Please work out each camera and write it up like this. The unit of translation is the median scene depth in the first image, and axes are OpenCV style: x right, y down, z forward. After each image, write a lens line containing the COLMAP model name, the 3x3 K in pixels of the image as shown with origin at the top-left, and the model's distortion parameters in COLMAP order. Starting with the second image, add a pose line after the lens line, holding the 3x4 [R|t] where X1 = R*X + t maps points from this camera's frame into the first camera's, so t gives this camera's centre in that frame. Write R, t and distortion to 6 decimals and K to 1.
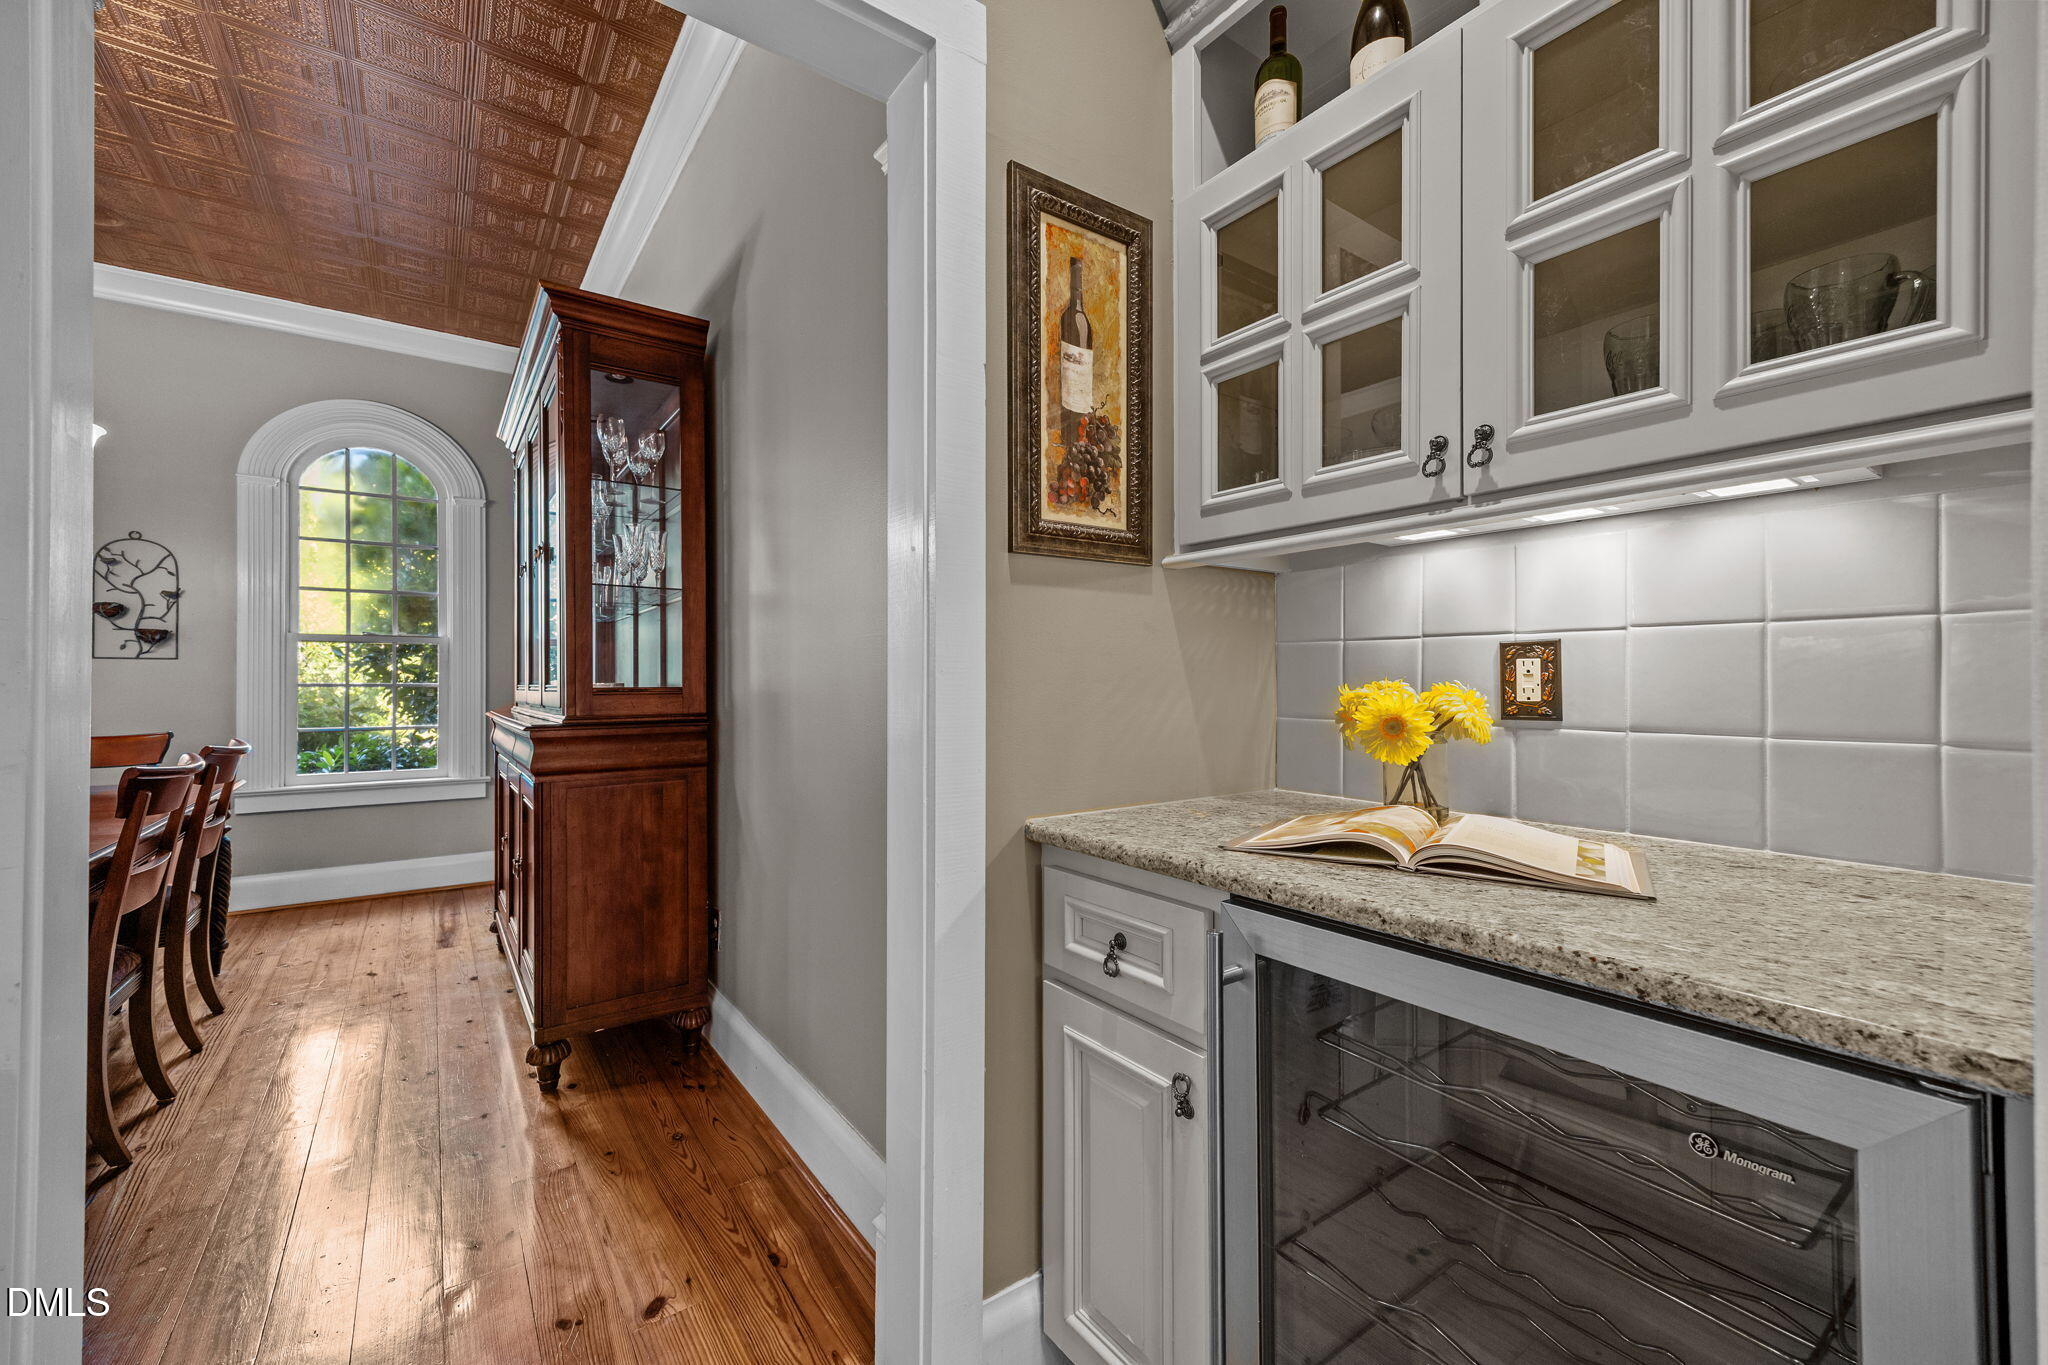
lens RADIAL K [[860.2, 0, 1024.0], [0, 860.2, 682.5], [0, 0, 1]] dist [-0.001224, -0.000100]
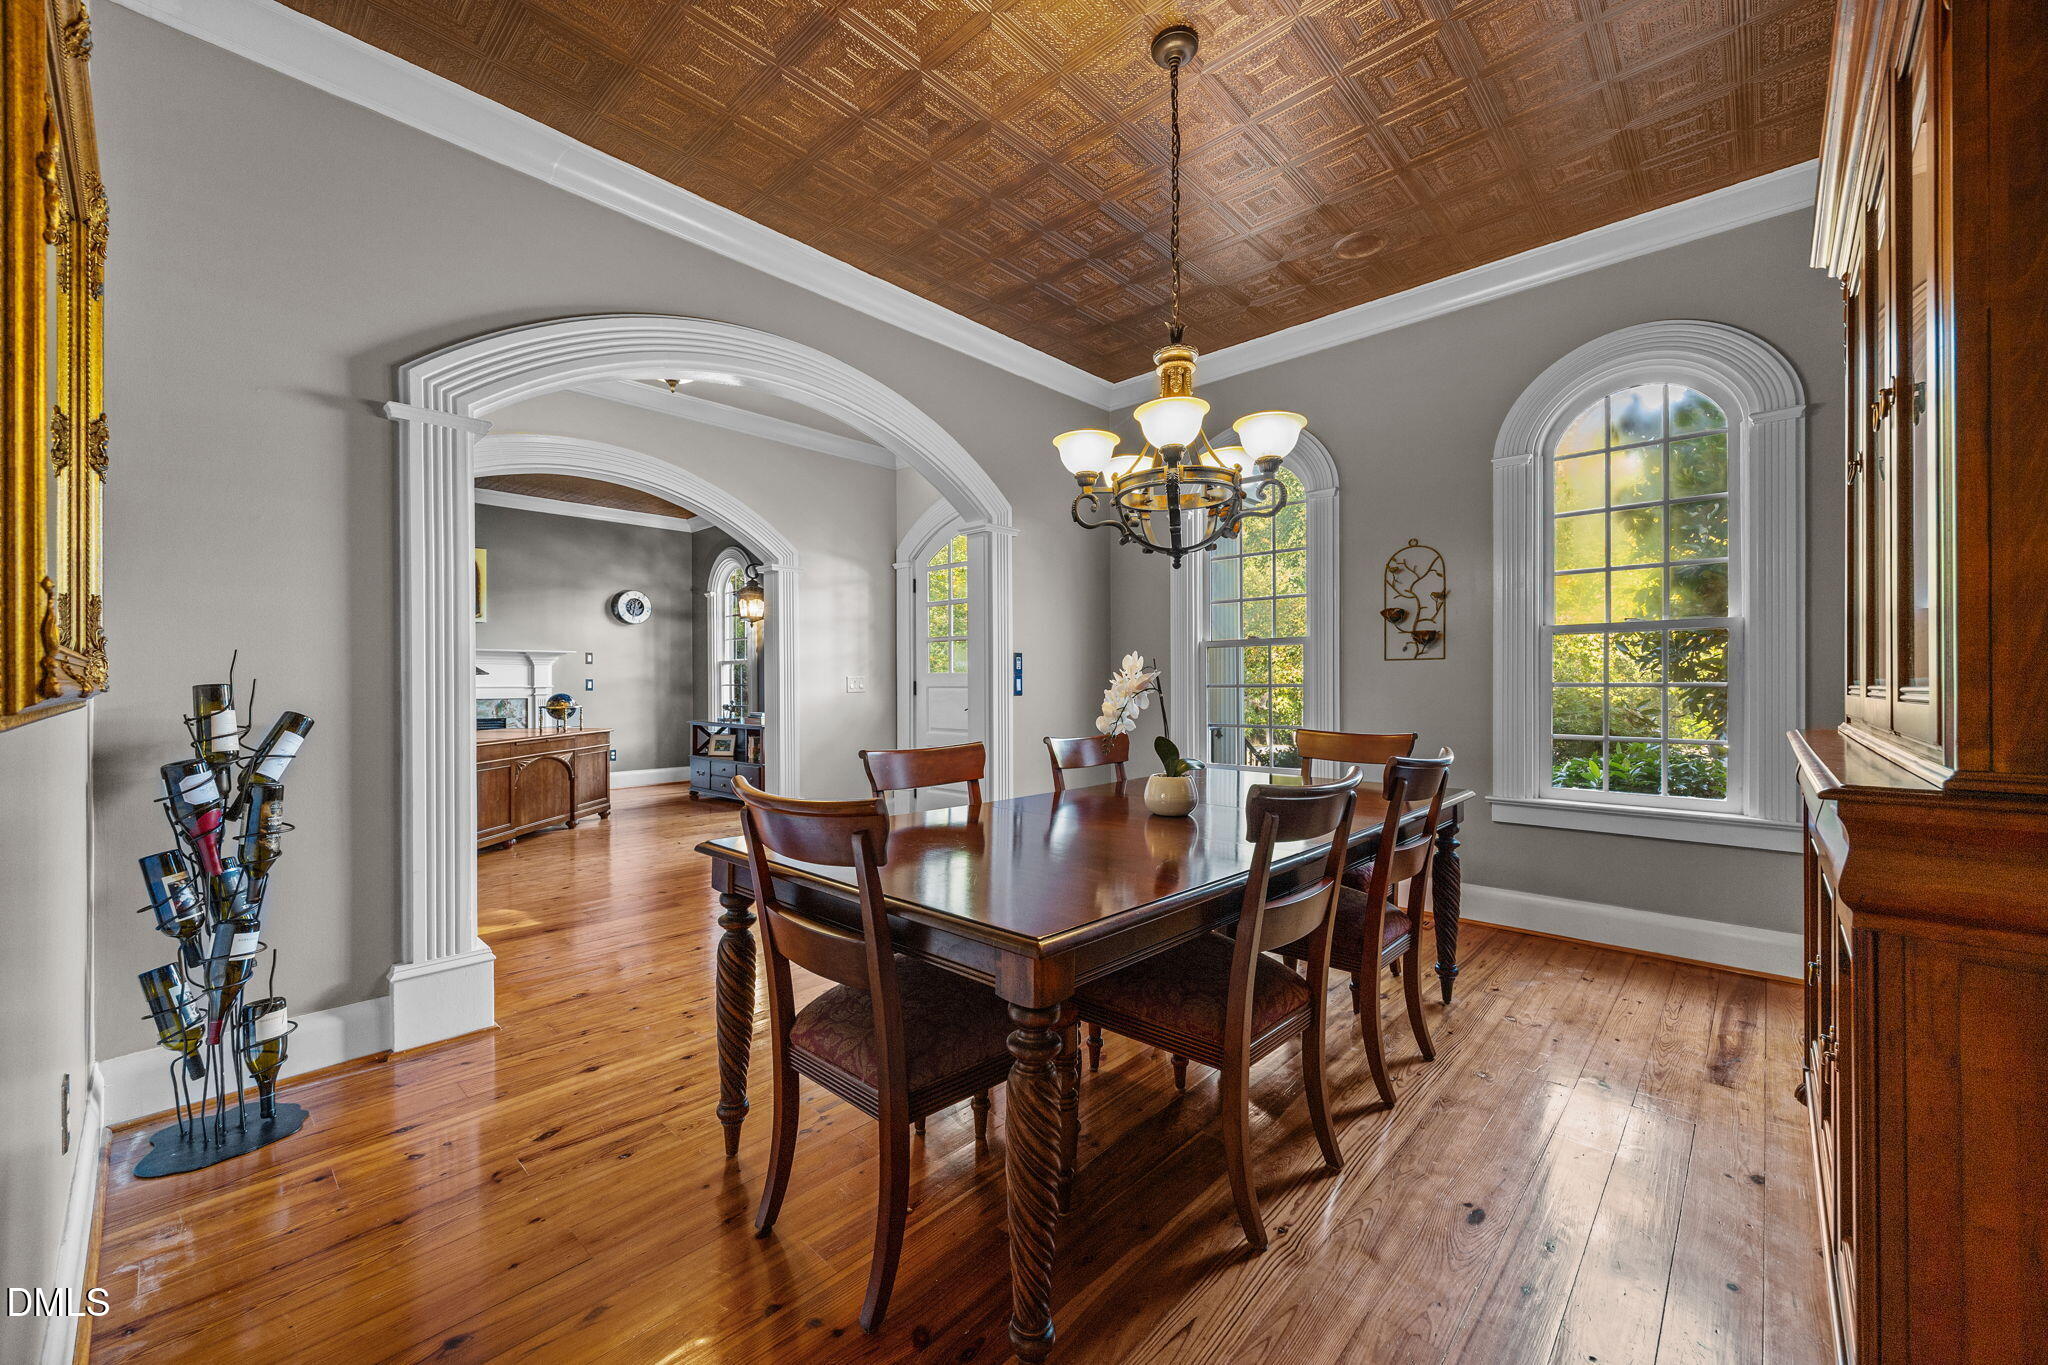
lens RADIAL K [[802.8, 0, 1024.0], [0, 802.8, 682.5], [0, 0, 1]] dist [0.000399, -0.000007]
pose [[0.208692, -0.000858, -0.977981, -0.168226], [0.002647, 0.999996, -0.000313, -0.000444], [0.977978, -0.002523, 0.208694, 0.323979]]
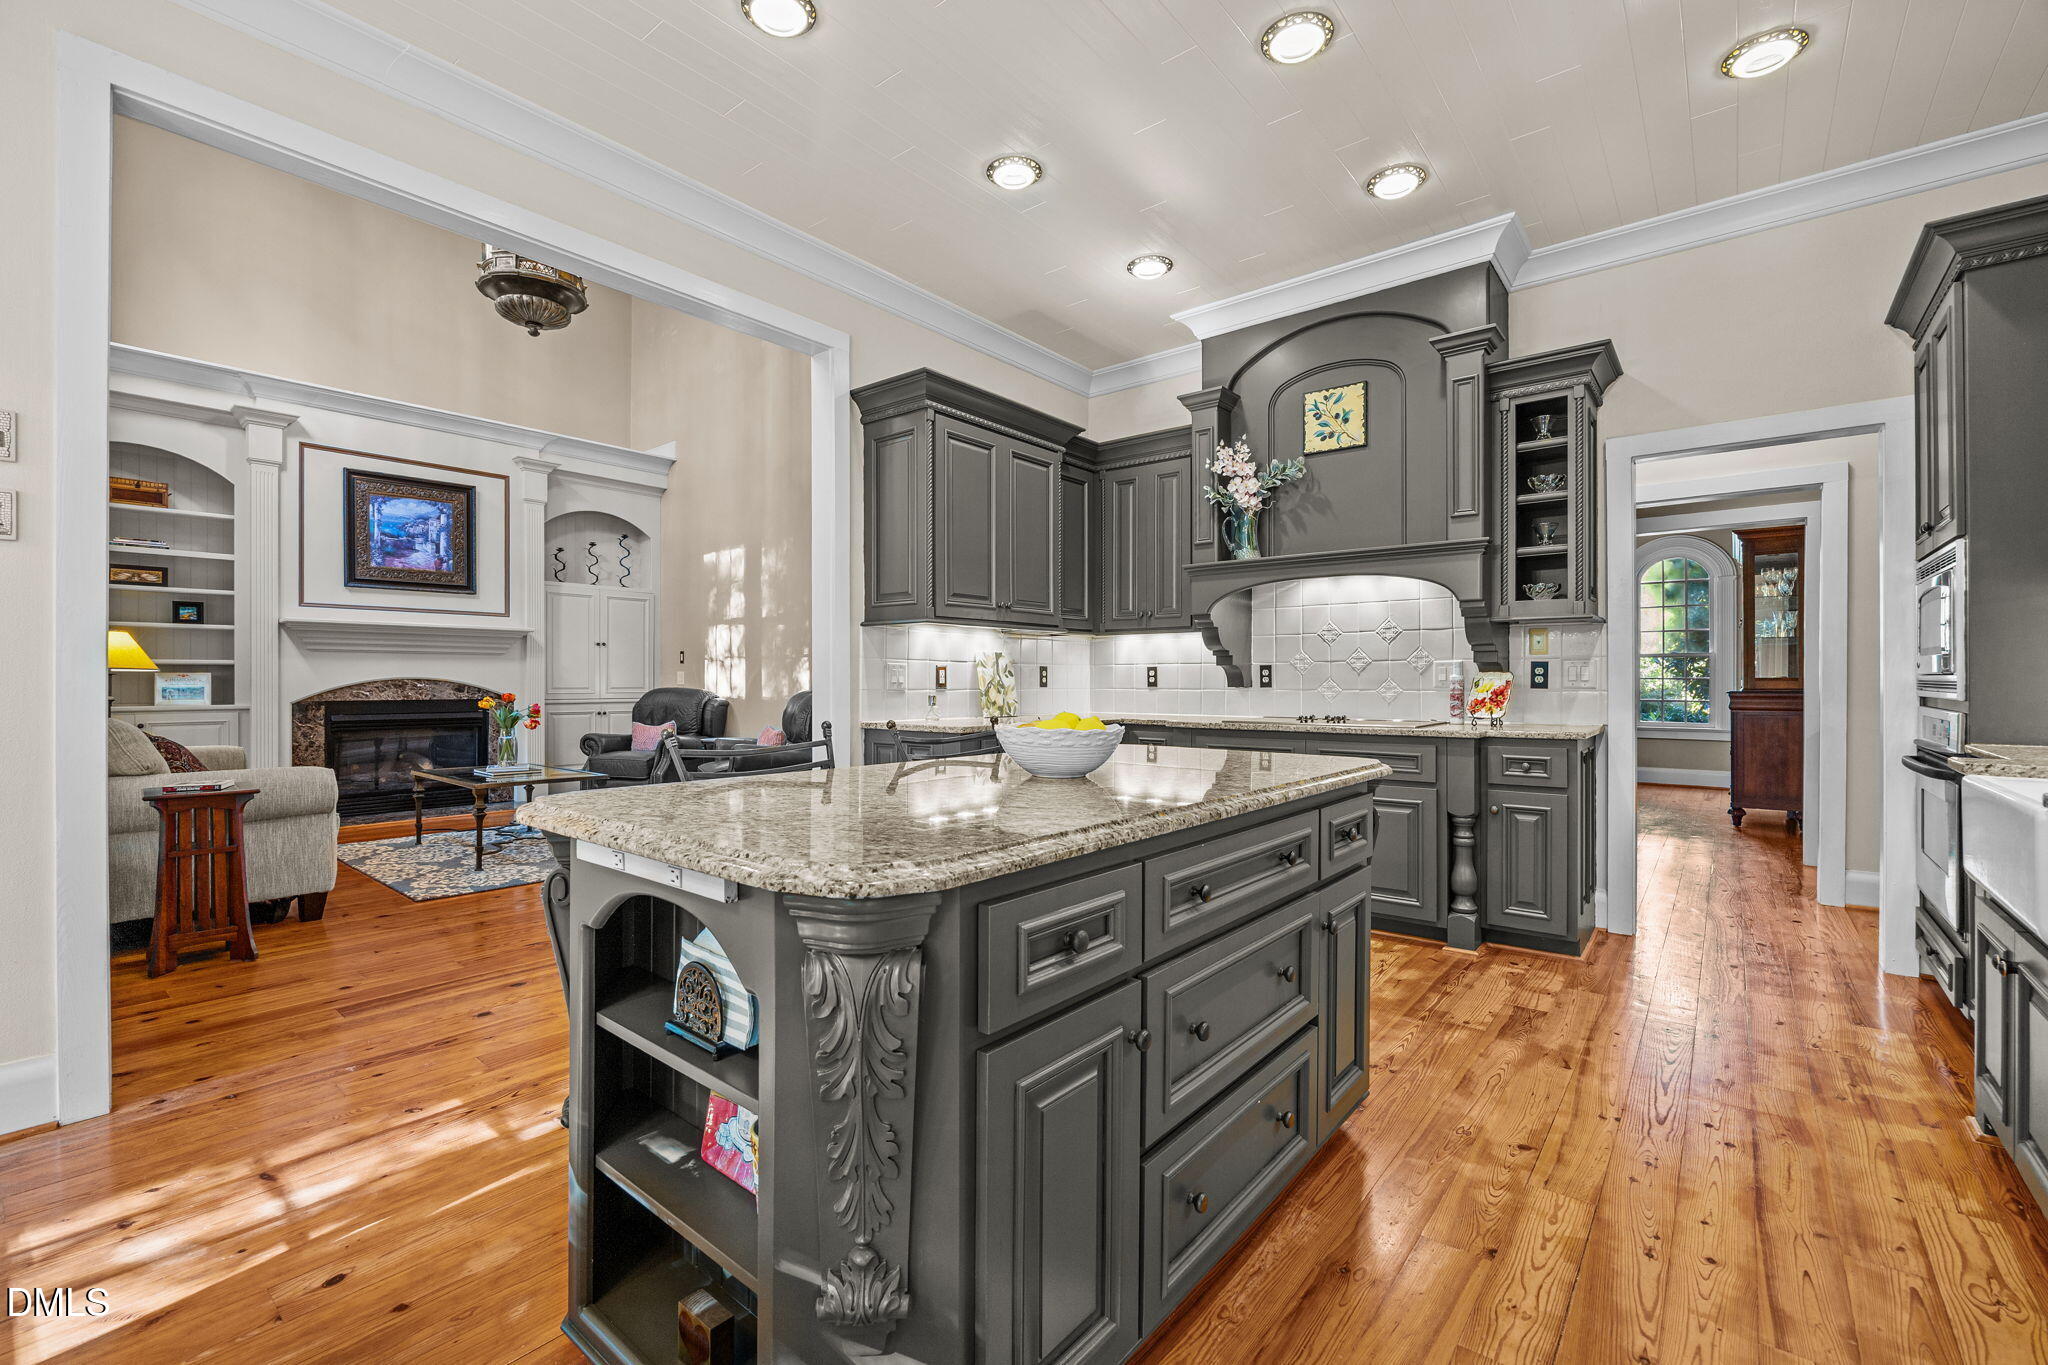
lens RADIAL K [[860.2, 0, 1024.0], [0, 860.2, 682.5], [0, 0, 1]] dist [-0.001224, -0.000100]
pose [[0.267348, 0.009742, -0.963551, 0.866149], [-0.004203, 0.999951, 0.008944, -0.000027], [0.963591, 0.001659, 0.267376, -1.129945]]
